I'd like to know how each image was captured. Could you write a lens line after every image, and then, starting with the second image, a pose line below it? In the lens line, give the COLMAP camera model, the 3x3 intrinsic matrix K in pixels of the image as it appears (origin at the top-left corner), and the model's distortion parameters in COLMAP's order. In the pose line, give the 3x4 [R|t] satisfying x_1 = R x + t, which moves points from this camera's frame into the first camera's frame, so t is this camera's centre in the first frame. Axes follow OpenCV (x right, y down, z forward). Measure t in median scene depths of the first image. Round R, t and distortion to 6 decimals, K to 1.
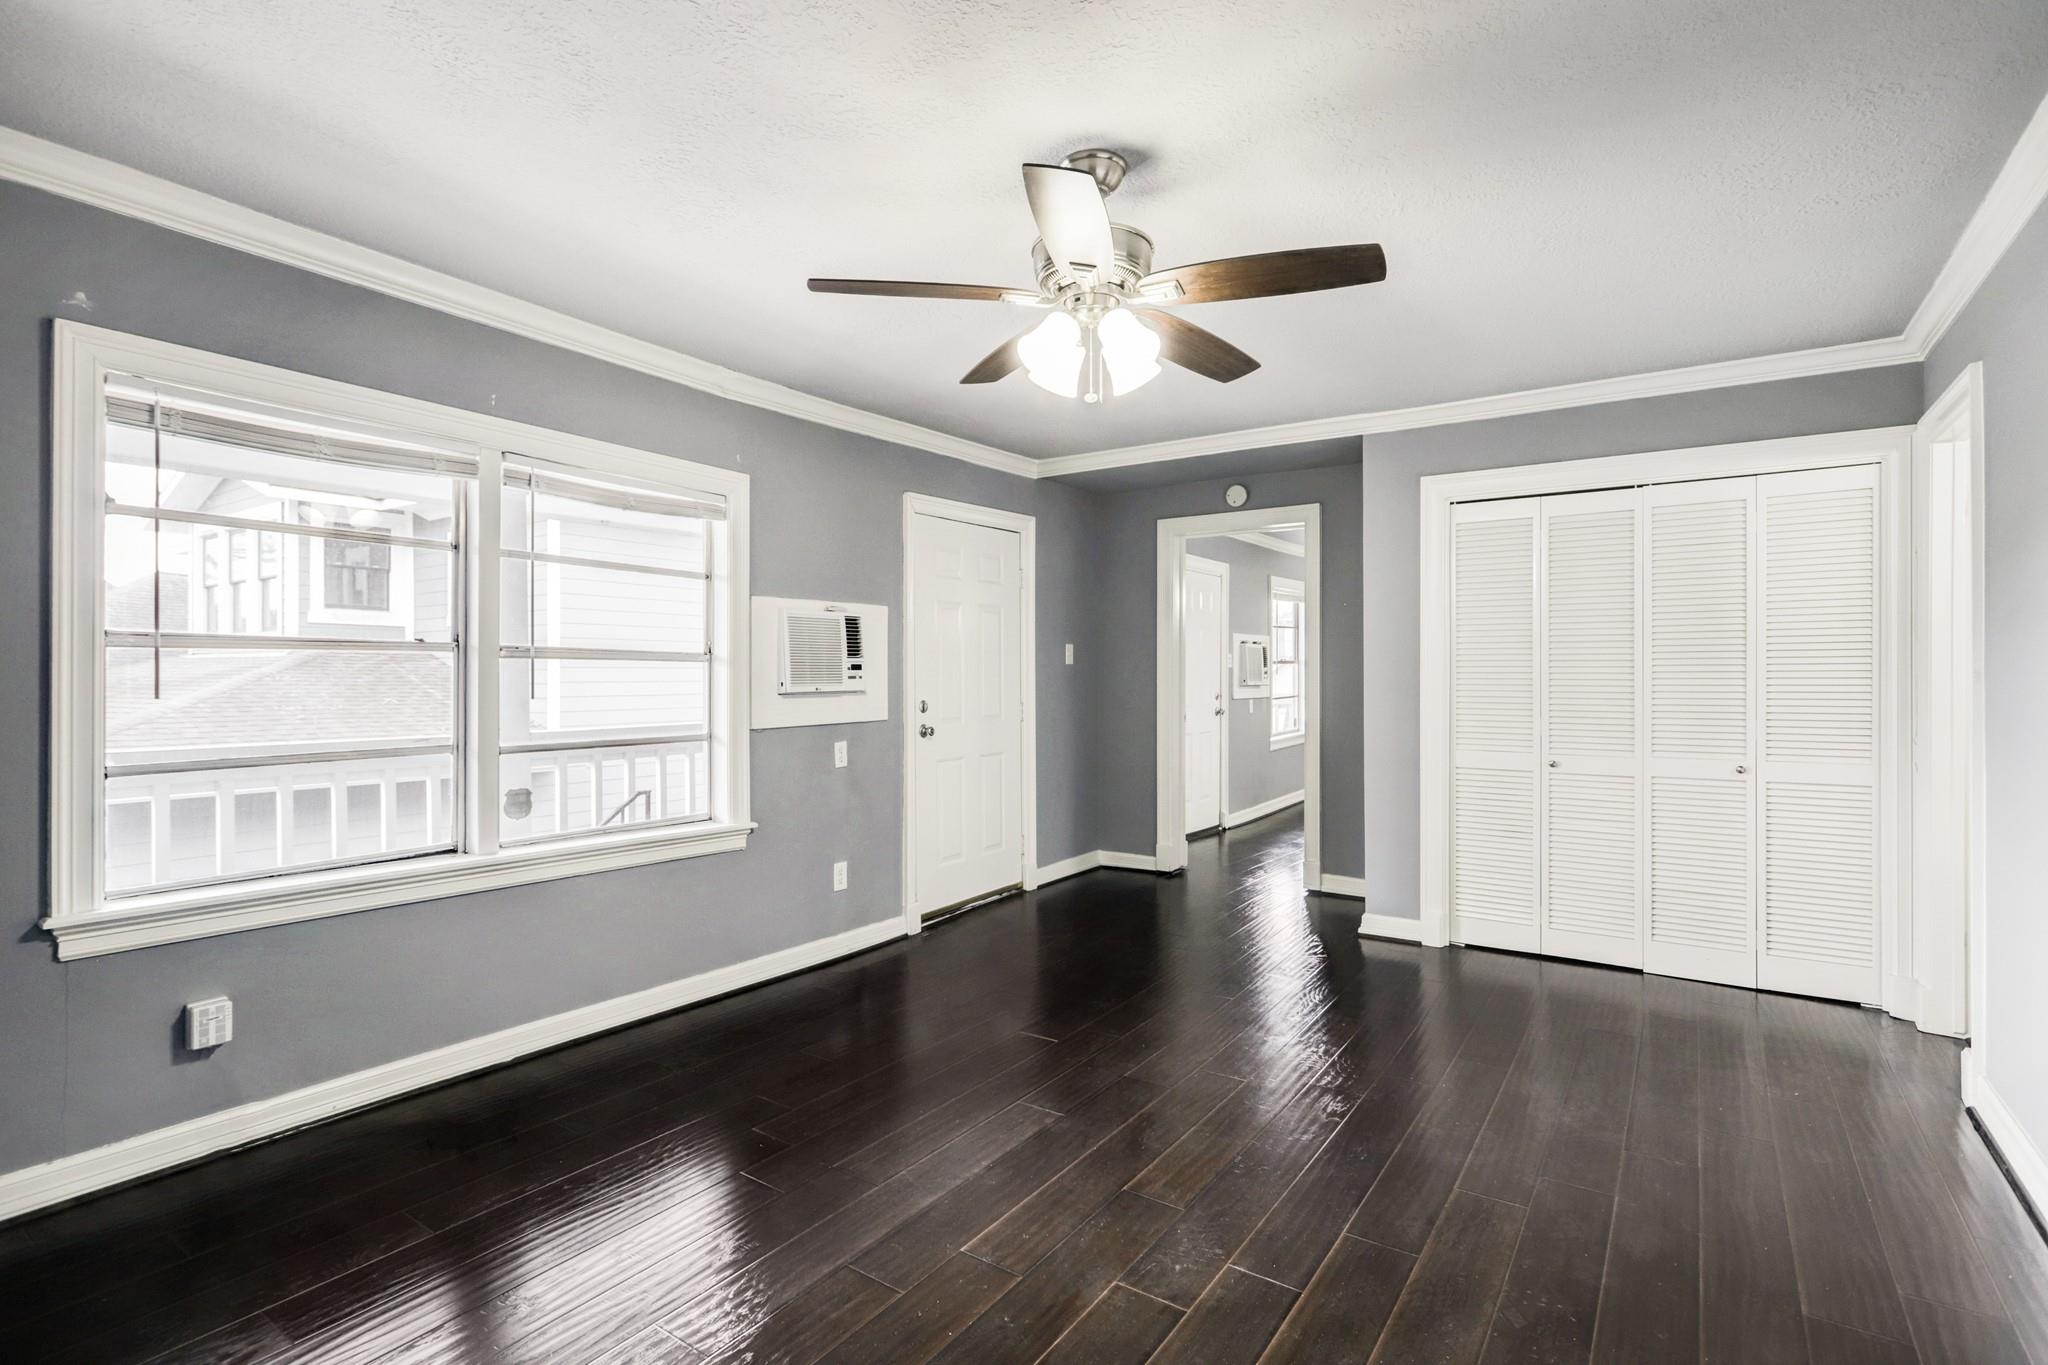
lens RADIAL K [[984.5, 0, 1022.0], [0, 984.5, 673.5], [0, 0, 1]] dist [-0.006232, -0.000856]
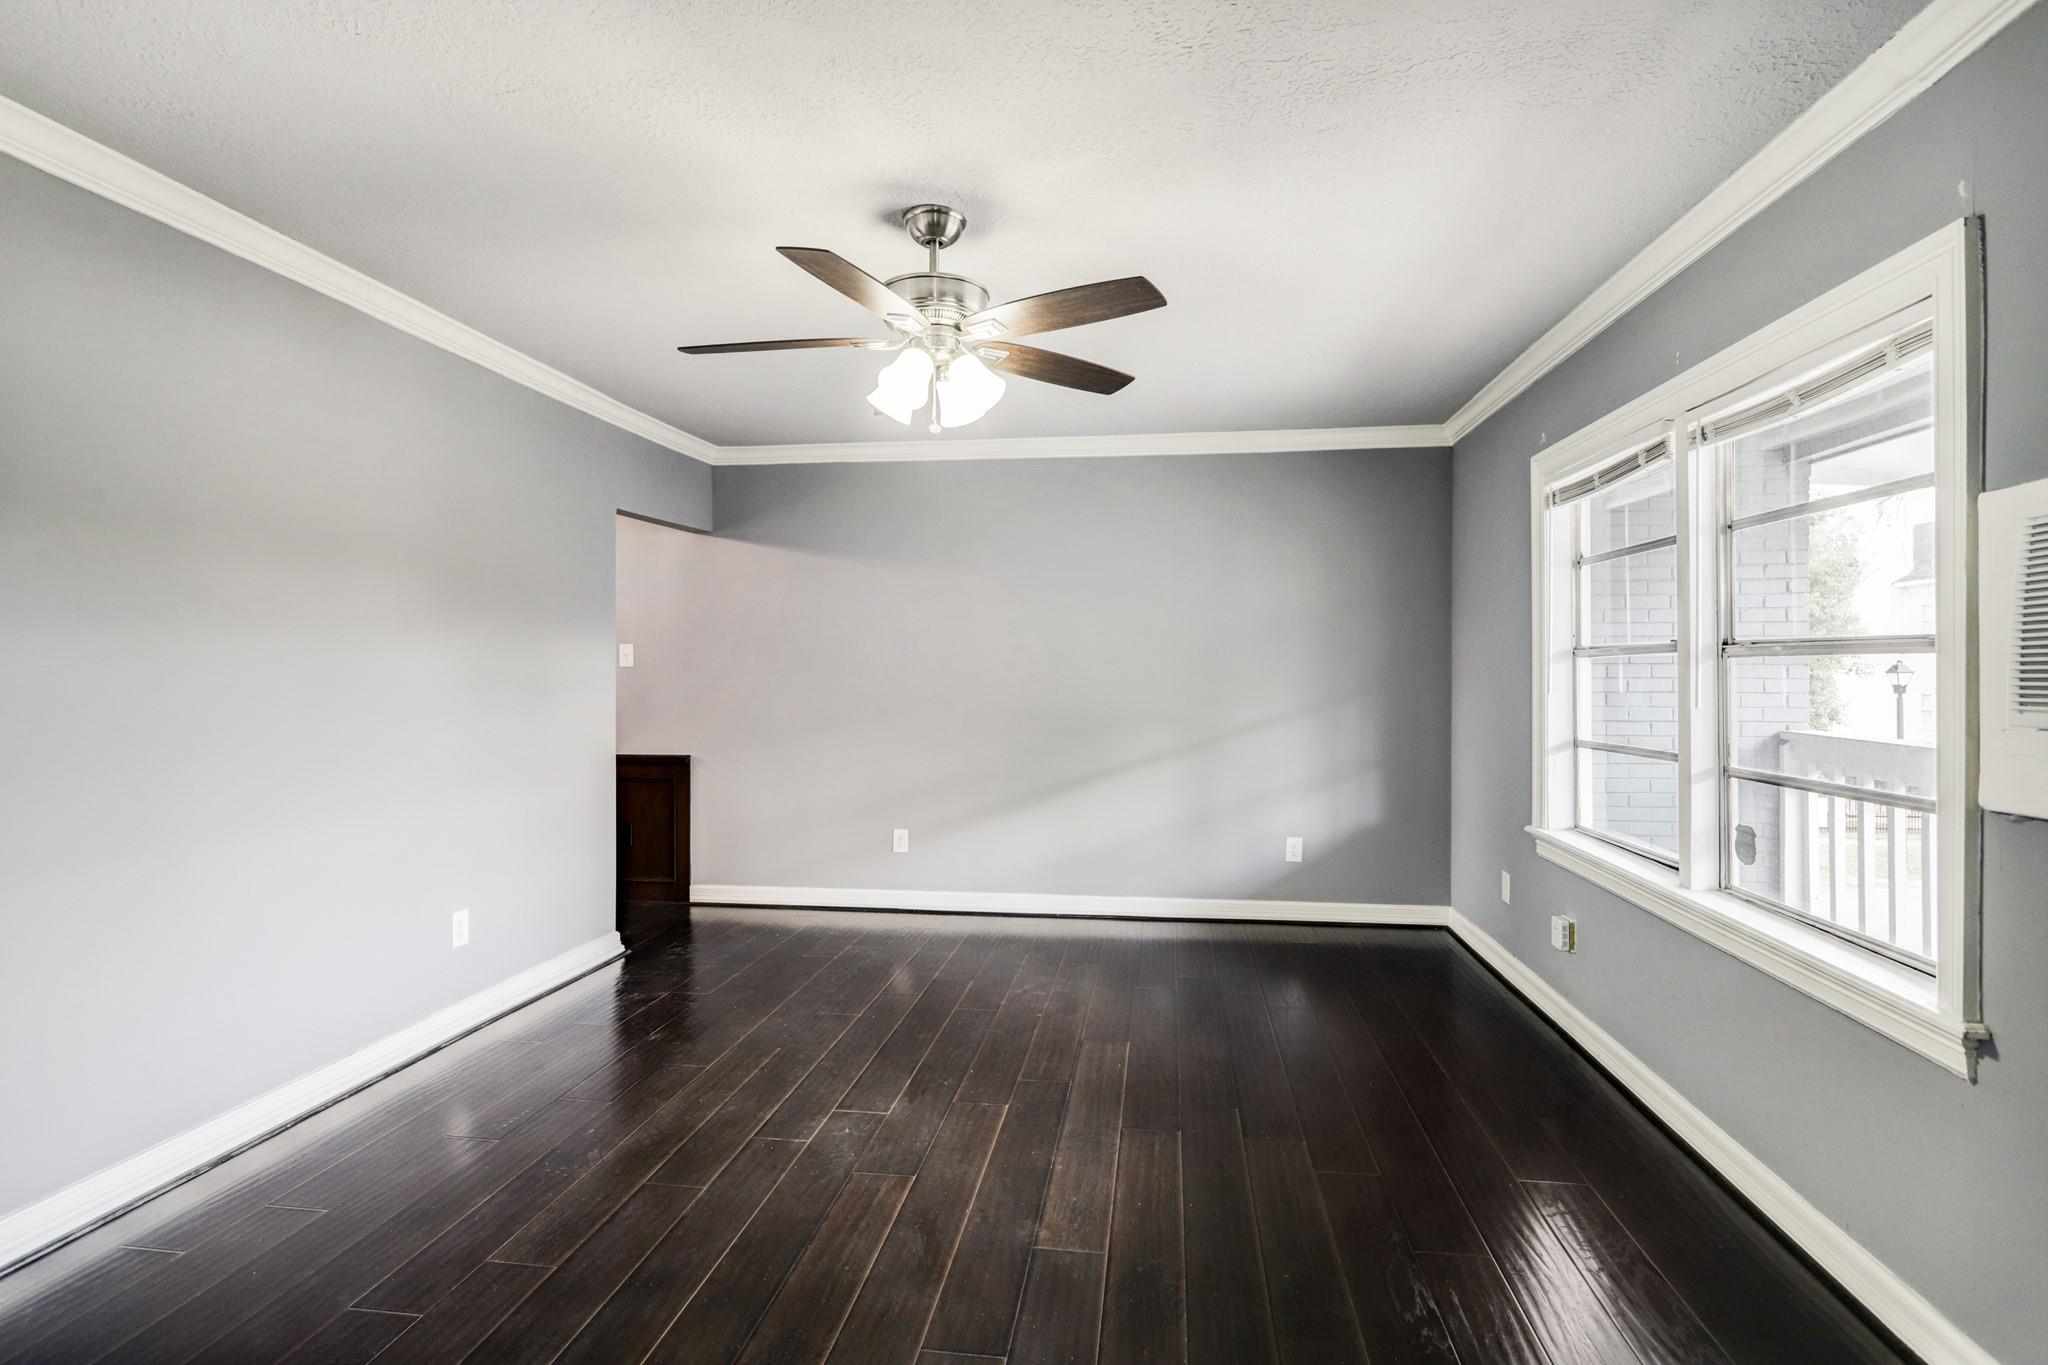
lens RADIAL K [[984.5, 0, 1025.5], [0, 984.5, 674.4], [0, 0, 1]] dist [-0.006232, -0.000856]
pose [[-0.894520, 0.007359, -0.446967, 0.460802], [0.007729, 0.999970, 0.000994, -0.001171], [0.446960, -0.002565, -0.894550, 1.995315]]
